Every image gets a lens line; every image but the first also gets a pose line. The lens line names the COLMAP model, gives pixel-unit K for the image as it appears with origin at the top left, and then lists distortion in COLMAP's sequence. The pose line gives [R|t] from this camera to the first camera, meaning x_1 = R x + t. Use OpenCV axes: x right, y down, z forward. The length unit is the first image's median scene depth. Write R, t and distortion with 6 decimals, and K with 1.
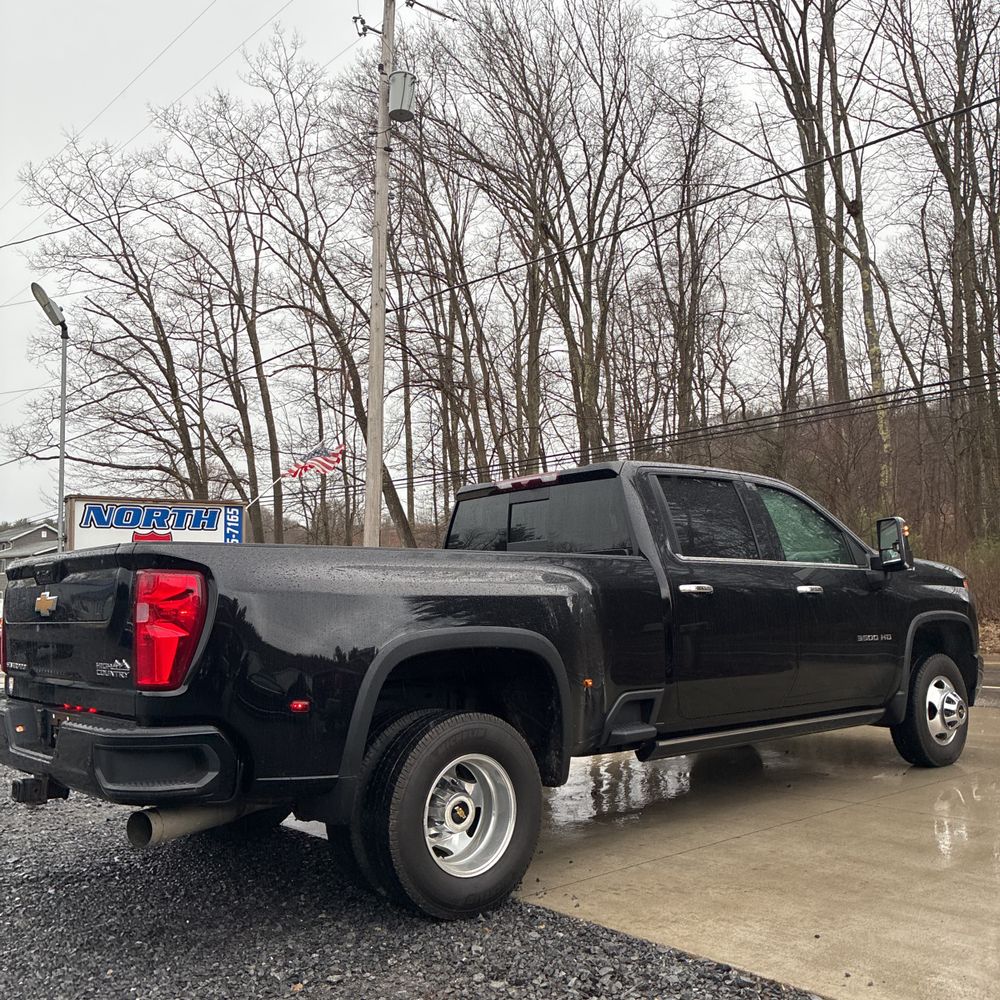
lens RADIAL K [[1011.4, 0, 497.7], [0, 1011.4, 494.3], [0, 0, 1]] dist [0.019159, 0.000000]
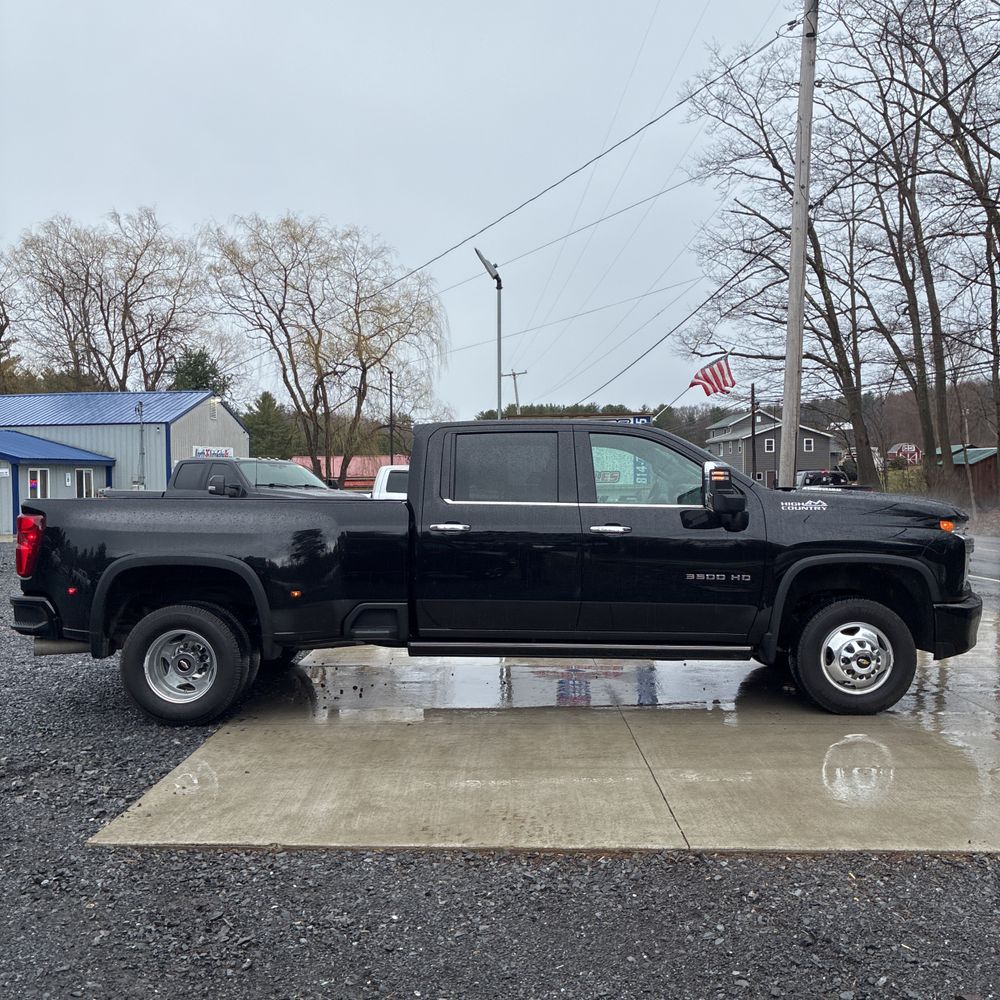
lens RADIAL K [[1011.4, 0, 493.4], [0, 1011.4, 493.3], [0, 0, 1]] dist [0.019159, 0.000000]
pose [[0.744278, 0.017879, -0.667631, 0.123695], [0.063038, 0.993298, 0.096876, -0.007782], [0.664888, -0.114189, 0.738163, 0.015164]]
